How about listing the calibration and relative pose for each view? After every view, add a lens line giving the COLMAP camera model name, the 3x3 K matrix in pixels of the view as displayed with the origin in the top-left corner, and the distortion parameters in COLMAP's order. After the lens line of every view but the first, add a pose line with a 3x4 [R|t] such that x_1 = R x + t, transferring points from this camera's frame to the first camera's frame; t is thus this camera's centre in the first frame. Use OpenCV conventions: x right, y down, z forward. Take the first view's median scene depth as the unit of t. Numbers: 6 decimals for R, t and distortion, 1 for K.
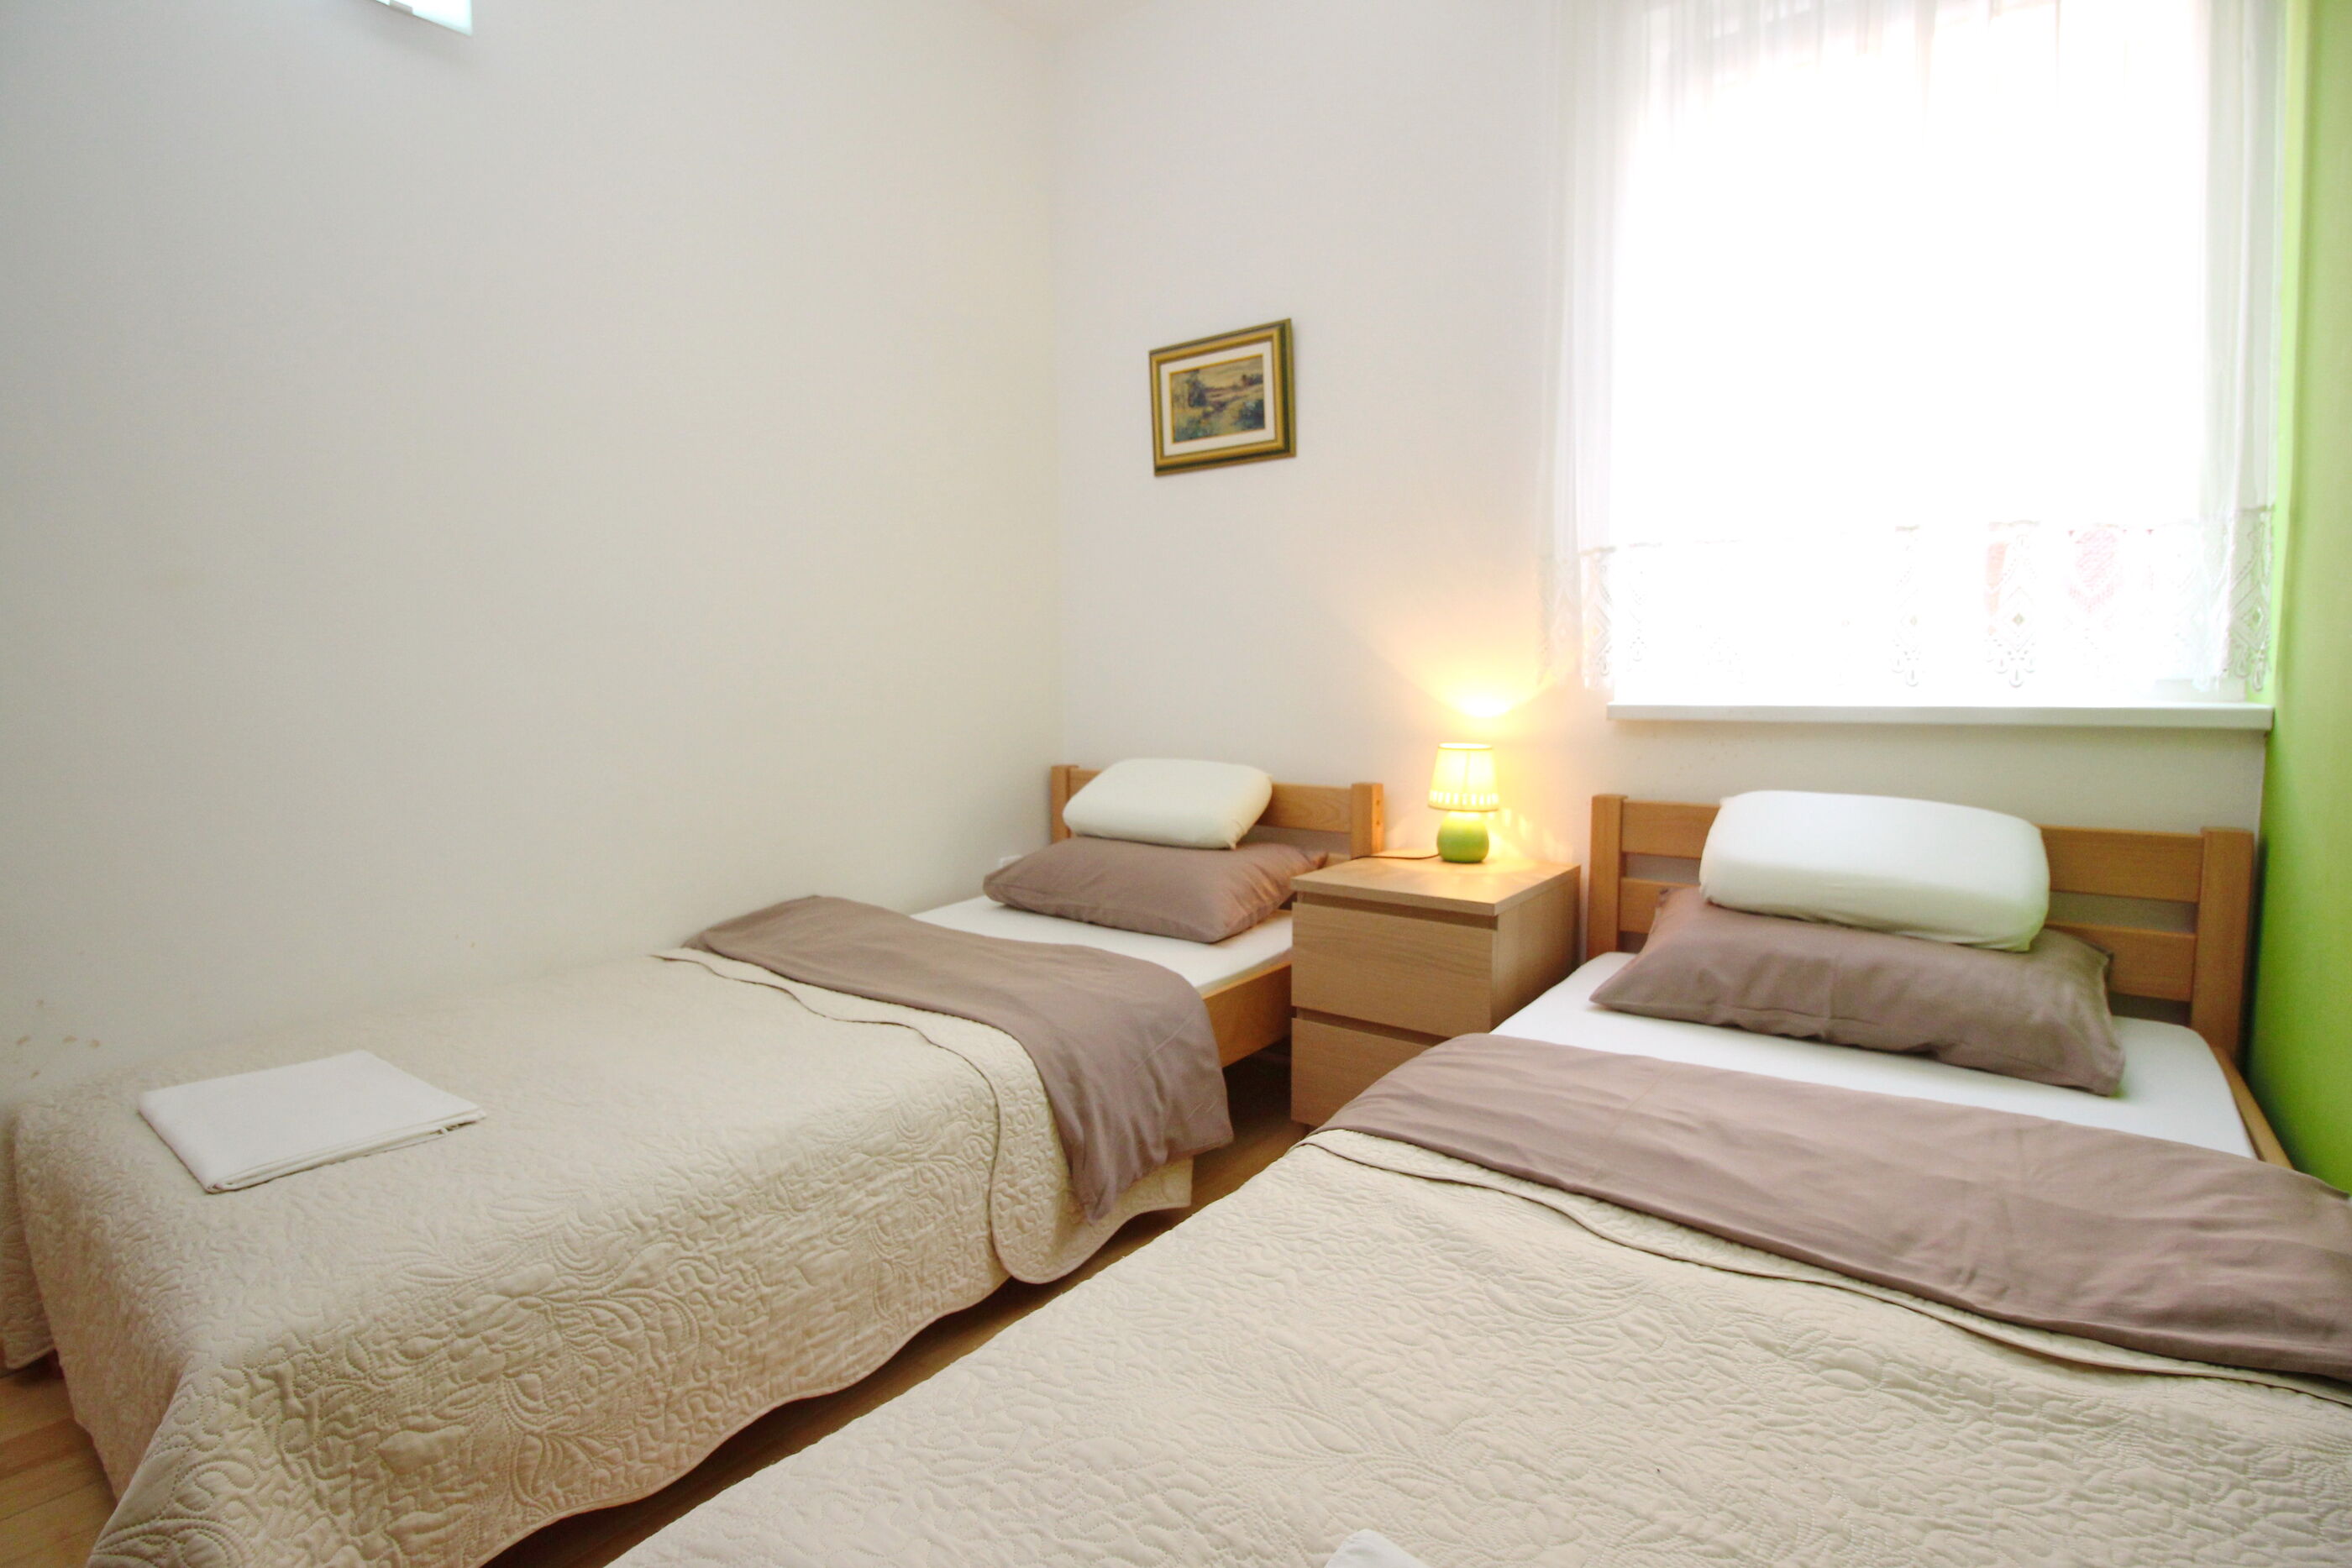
lens RADIAL K [[1128.0, 0, 1125.4], [0, 1128.0, 758.7], [0, 0, 1]] dist [-0.002263, -0.000506]
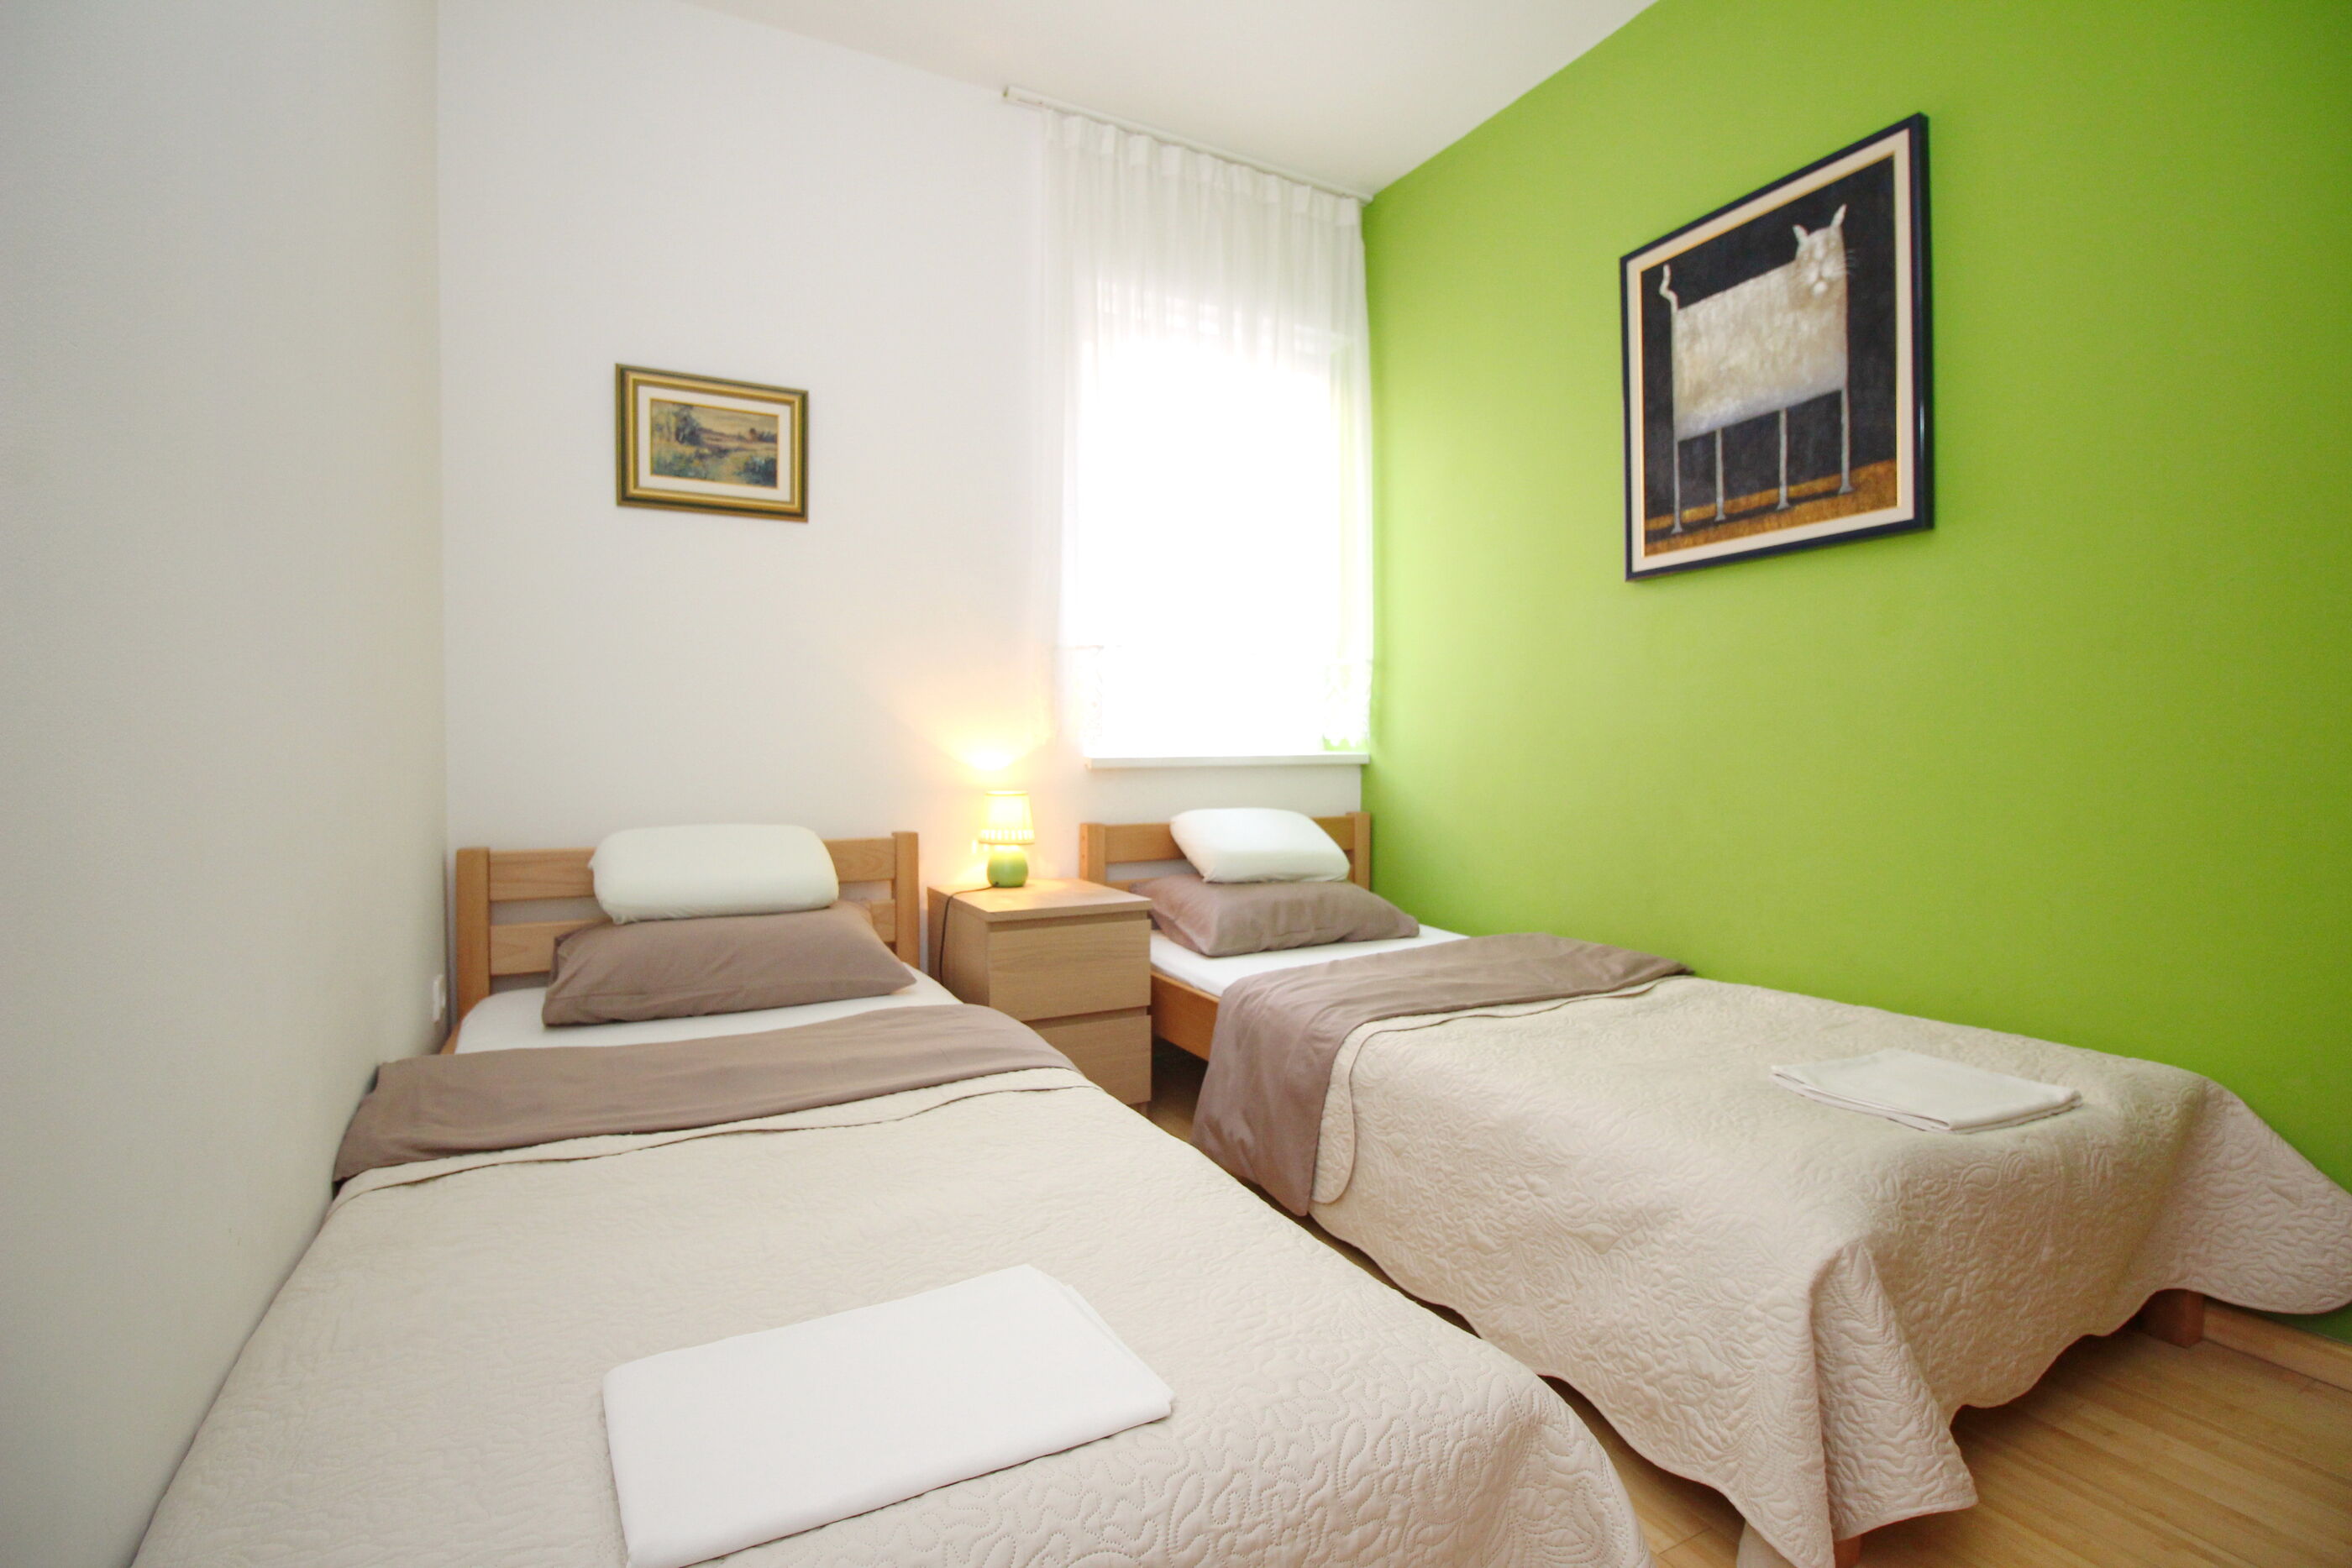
lens RADIAL K [[1128.0, 0, 1125.4], [0, 1128.0, 758.7], [0, 0, 1]] dist [-0.002263, -0.000506]
pose [[0.405613, 0.002439, 0.914042, -0.669323], [0.072894, 0.996725, -0.035007, 0.003951], [-0.911134, 0.080828, 0.404107, 0.336455]]
